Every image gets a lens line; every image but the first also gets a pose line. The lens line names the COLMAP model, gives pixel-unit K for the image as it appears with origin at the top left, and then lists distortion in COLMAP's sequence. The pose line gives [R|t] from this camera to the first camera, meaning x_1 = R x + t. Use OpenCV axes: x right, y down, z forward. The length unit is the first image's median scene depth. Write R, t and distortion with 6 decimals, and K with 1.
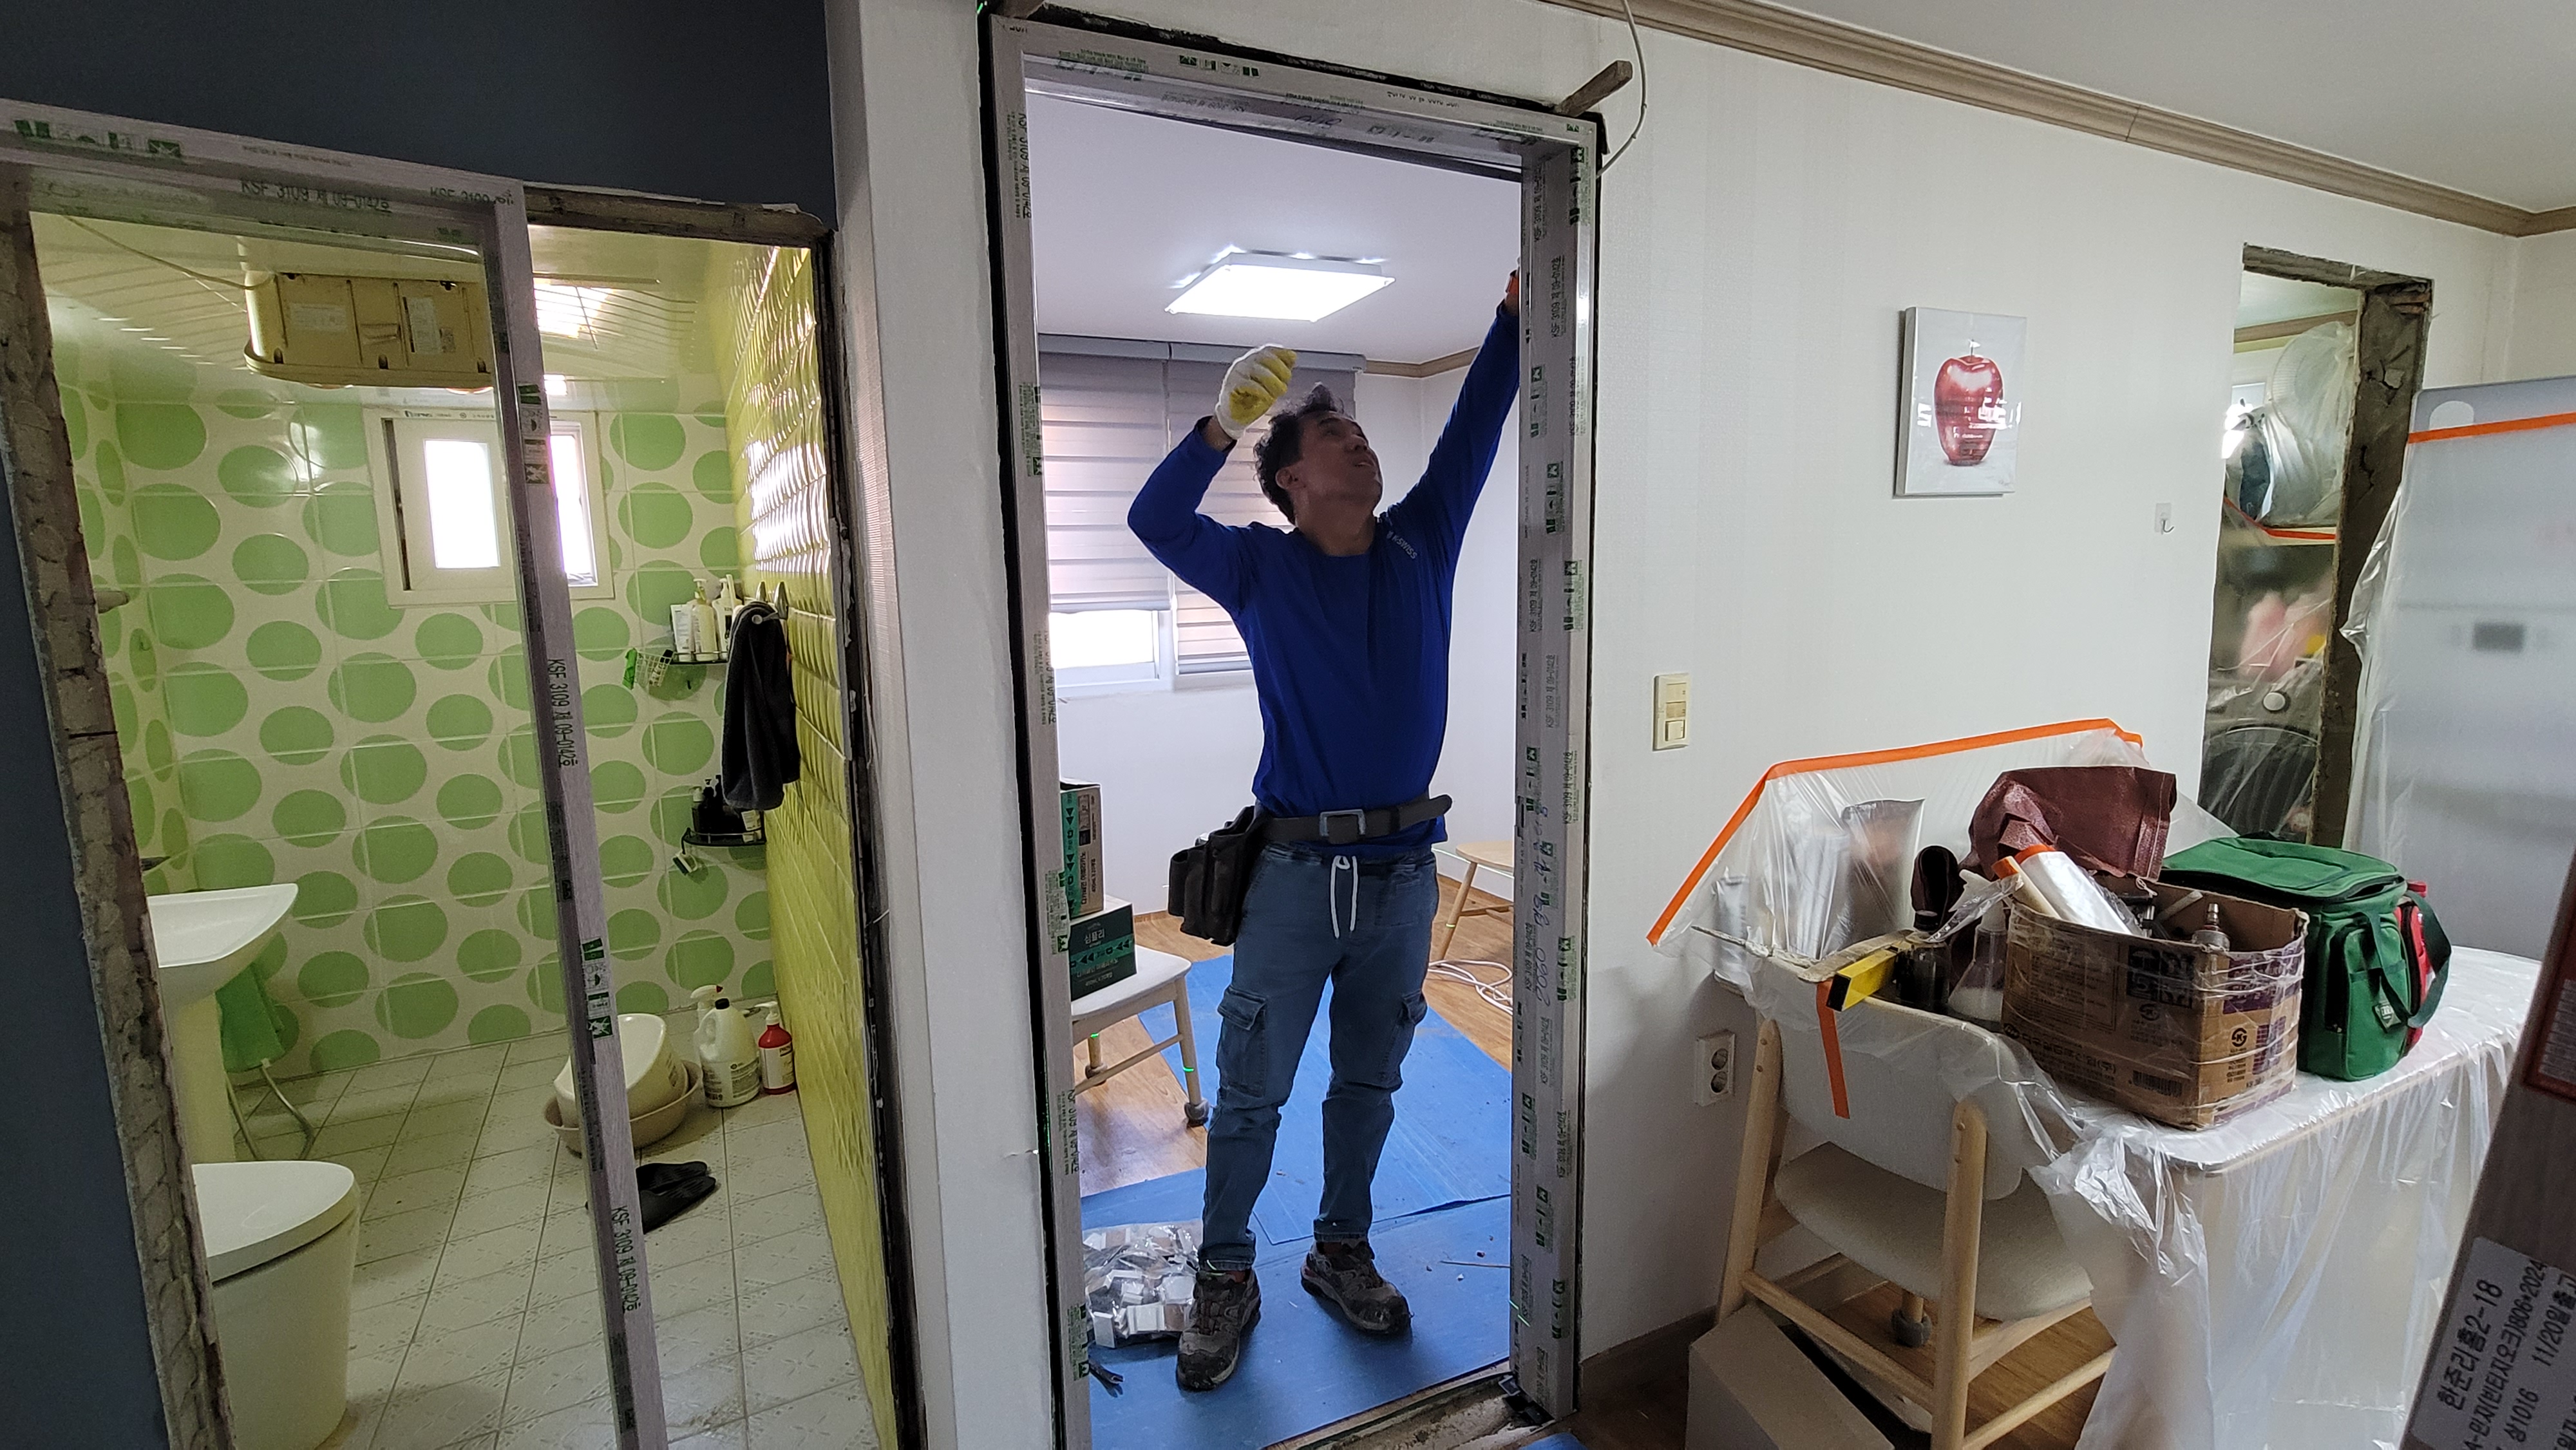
lens RADIAL K [[1163.2, 0, 1288.7], [0, 1163.2, 720.9], [0, 0, 1]] dist [-0.007448, -0.000574]
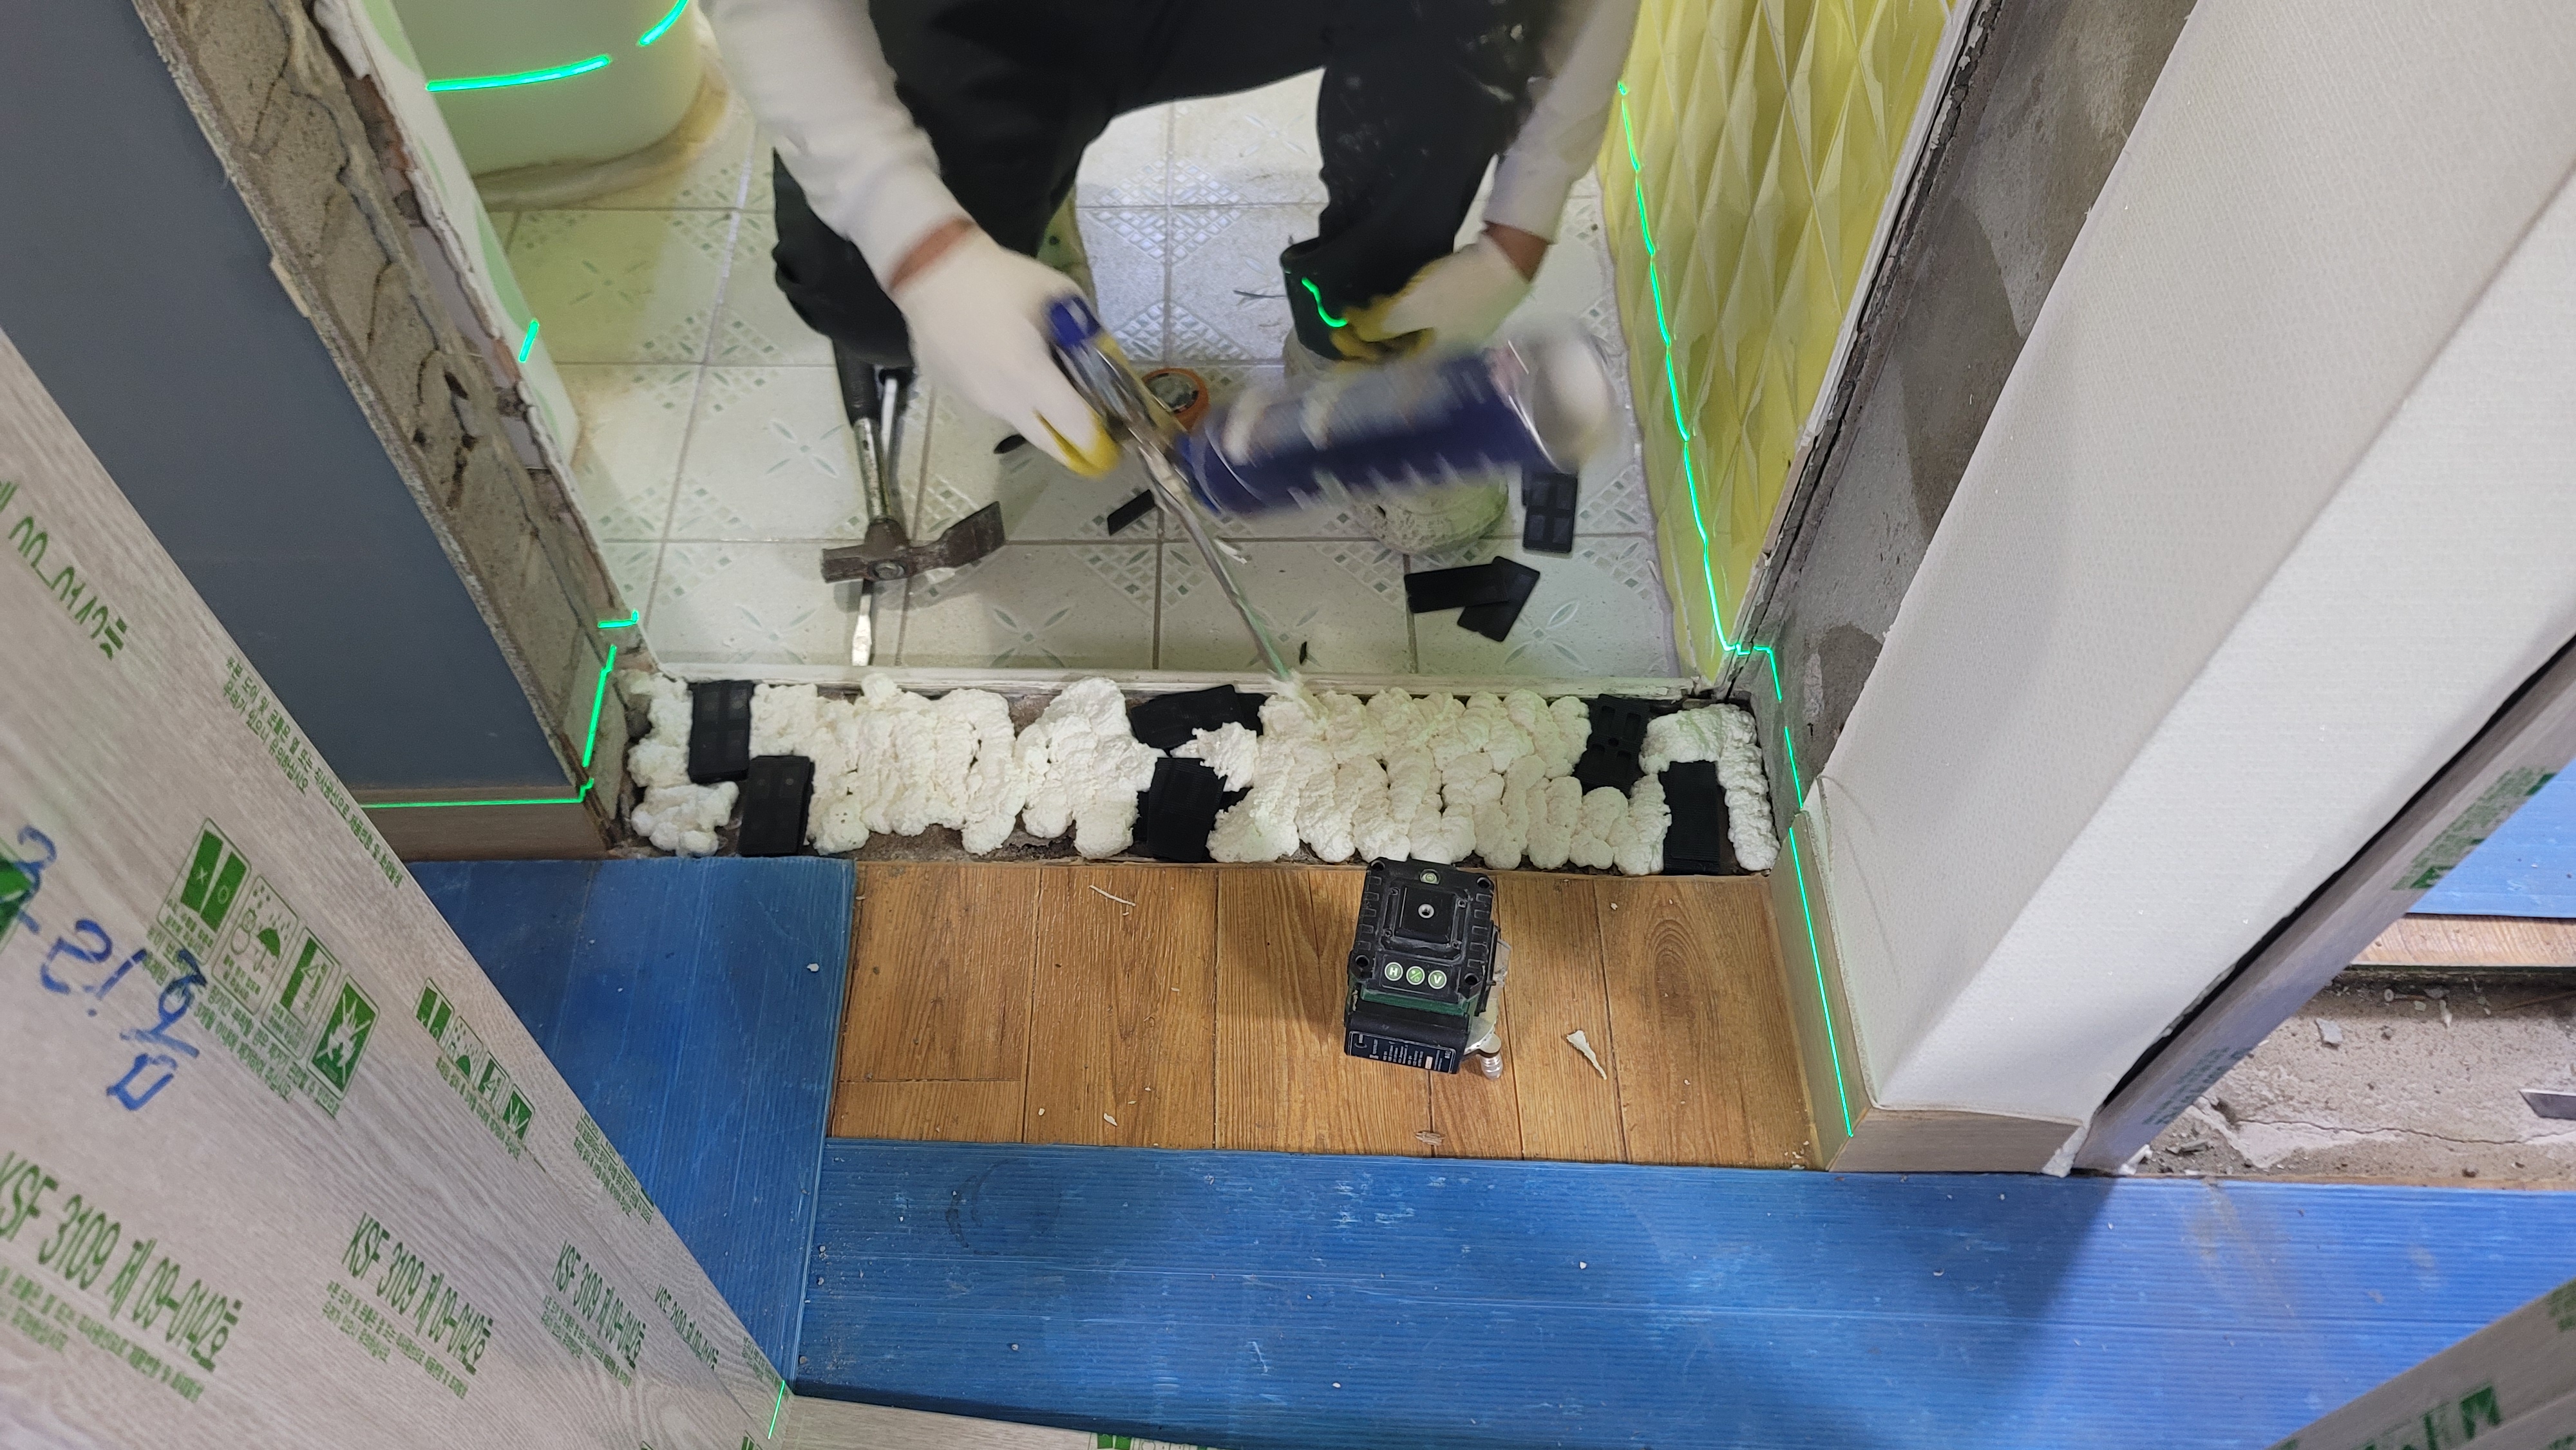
lens RADIAL K [[1890.1, 0, 1289.1], [0, 1890.1, 713.5], [0, 0, 1]] dist [0.081432, -0.076157]
pose [[0.893243, 0.394219, -0.216119, -0.305571], [-0.098314, 0.640370, 0.761749, 0.101903], [0.438692, -0.659180, 0.610763, 0.434262]]
